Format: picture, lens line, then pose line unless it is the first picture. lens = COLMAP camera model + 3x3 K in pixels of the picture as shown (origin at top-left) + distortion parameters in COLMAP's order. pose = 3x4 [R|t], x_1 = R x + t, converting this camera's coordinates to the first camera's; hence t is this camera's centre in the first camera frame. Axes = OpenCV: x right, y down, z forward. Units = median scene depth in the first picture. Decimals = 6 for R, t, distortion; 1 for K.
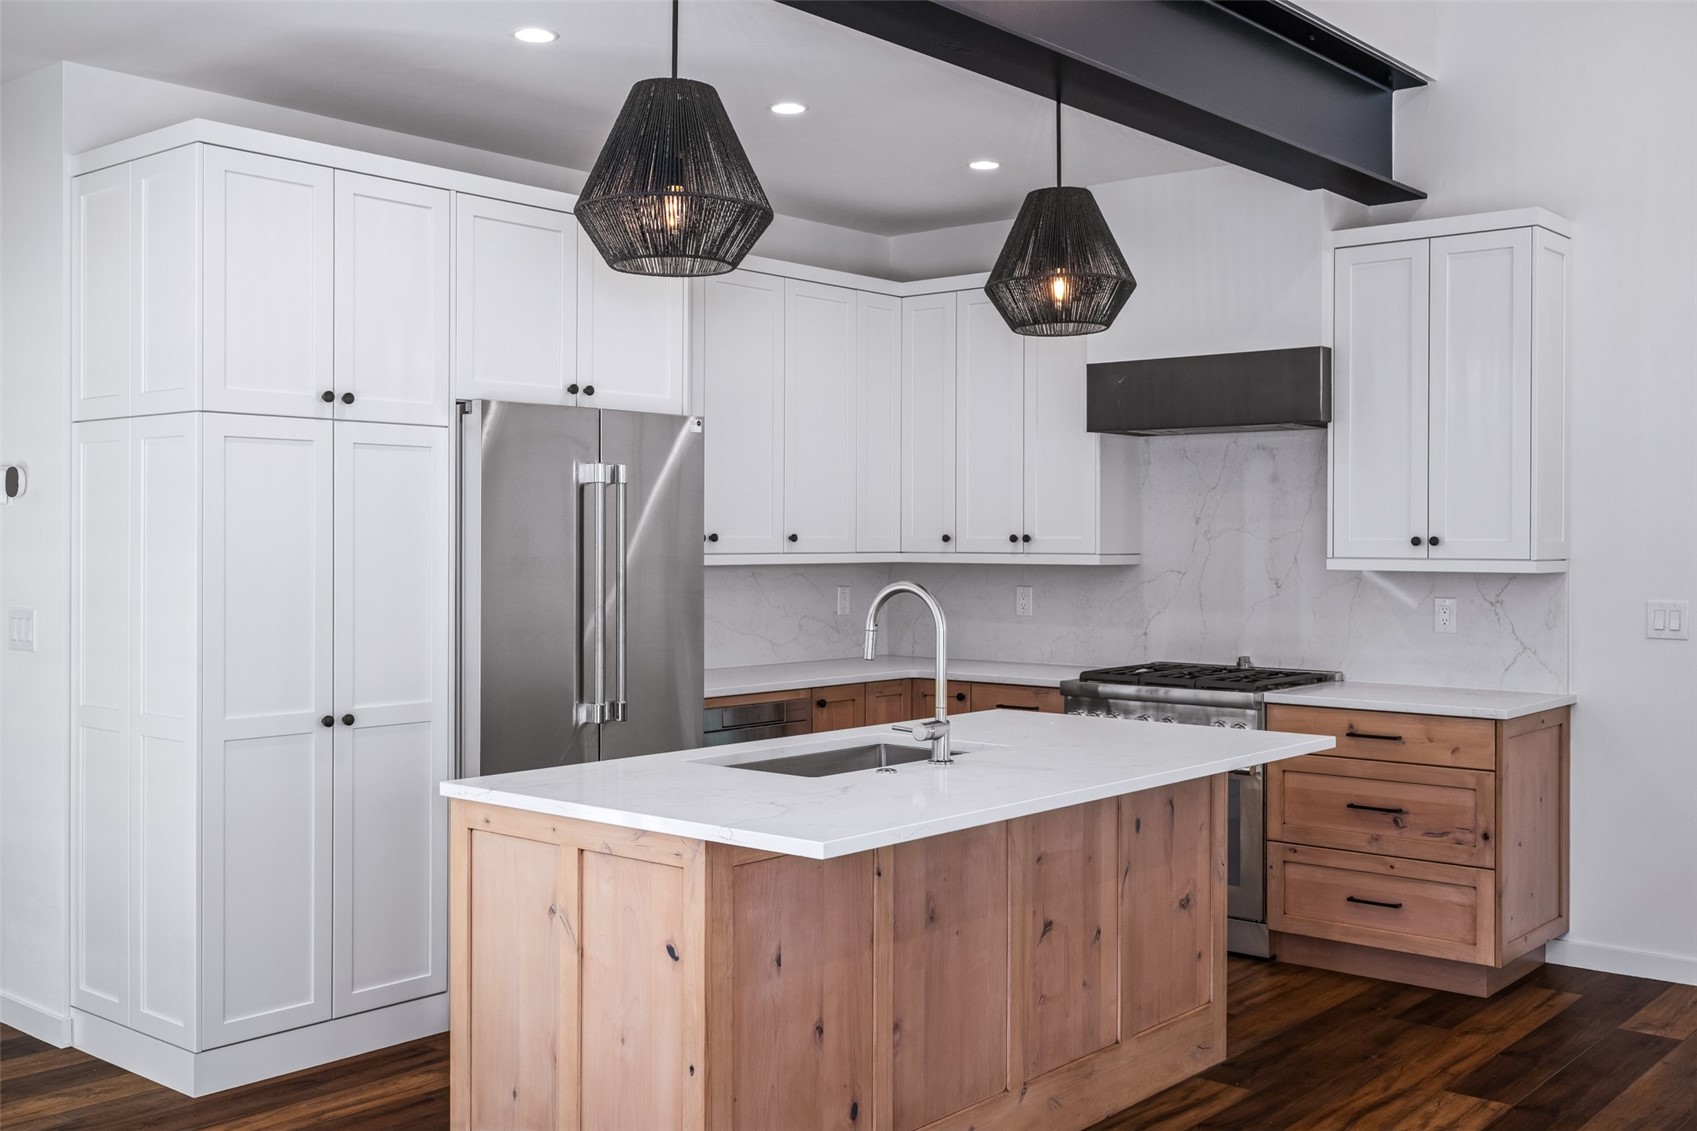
lens RADIAL K [[1667.9, 0, 854.3], [0, 1667.9, 552.8], [0, 0, 1]] dist [-0.001481, -0.000071]
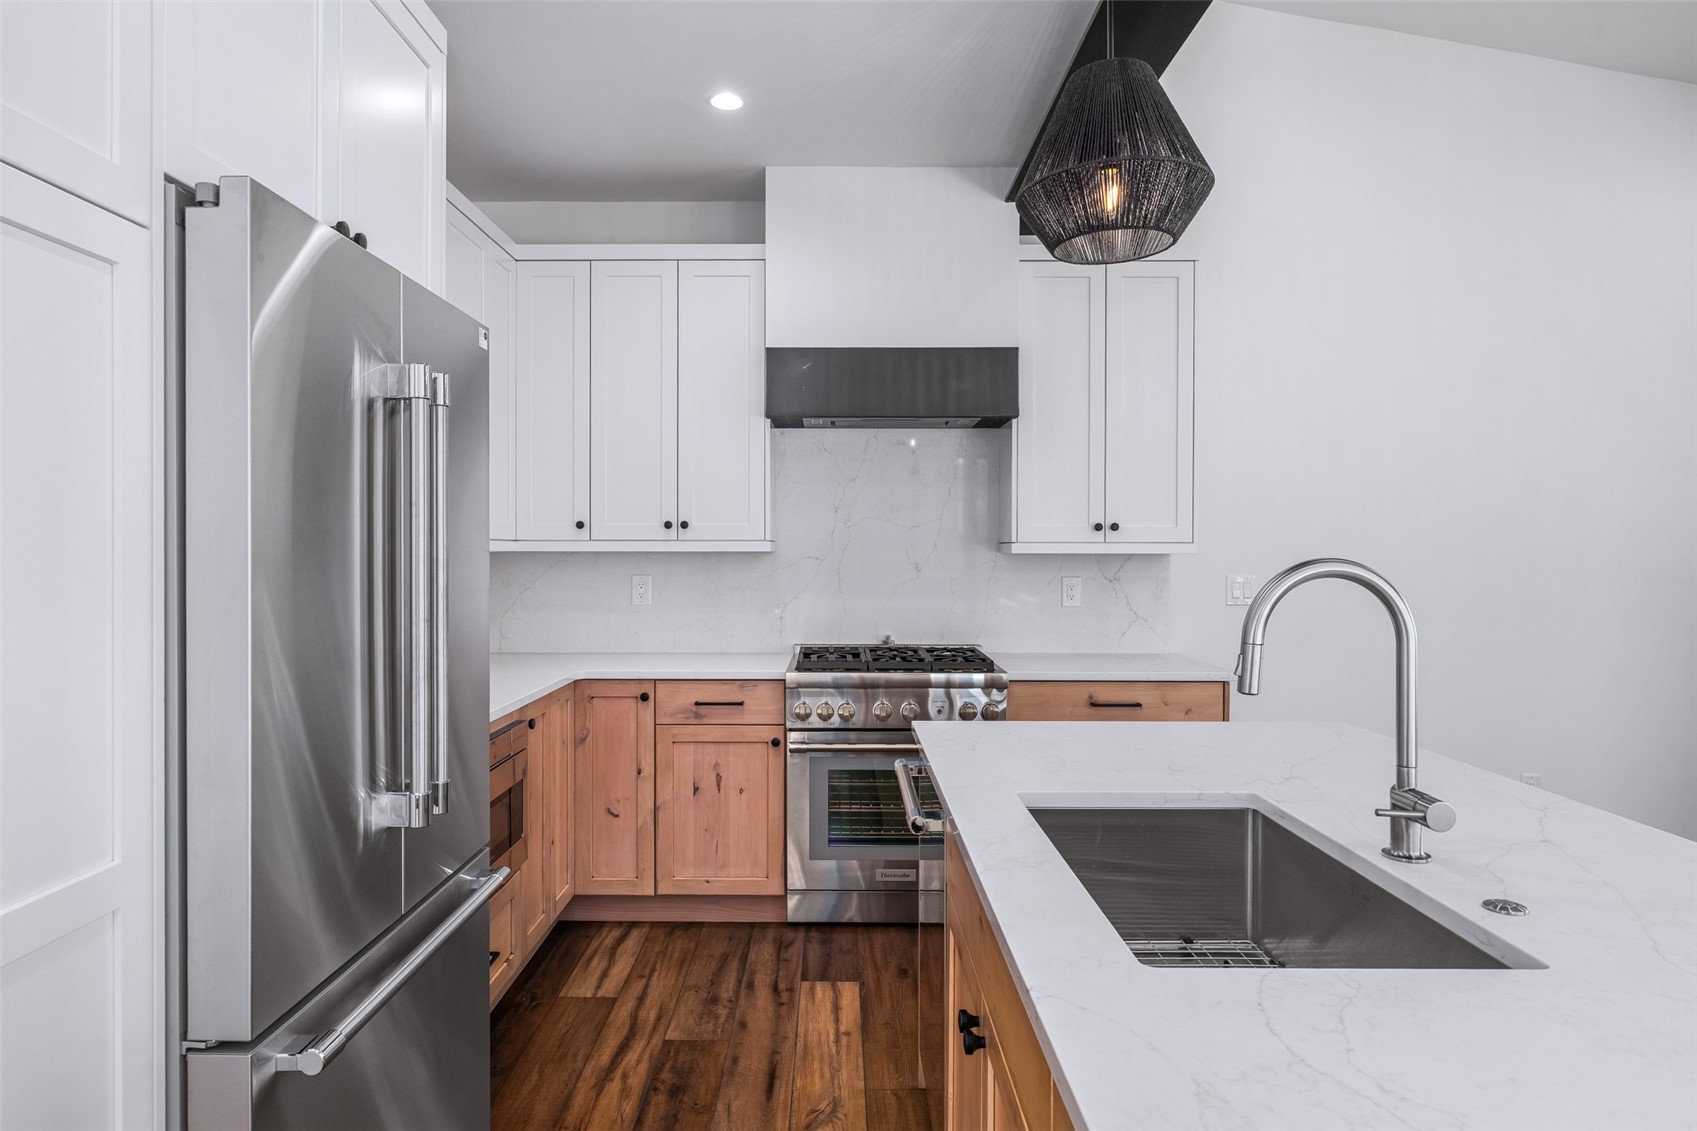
lens RADIAL K [[1003.2, 0, 830.3], [0, 1003.2, 558.4], [0, 0, 1]] dist [-0.004259, -0.001470]
pose [[0.768199, -0.007883, 0.640162, -0.262872], [0.005620, 0.999969, 0.005570, 0.010398], [-0.640186, -0.000681, 0.768220, 0.648209]]
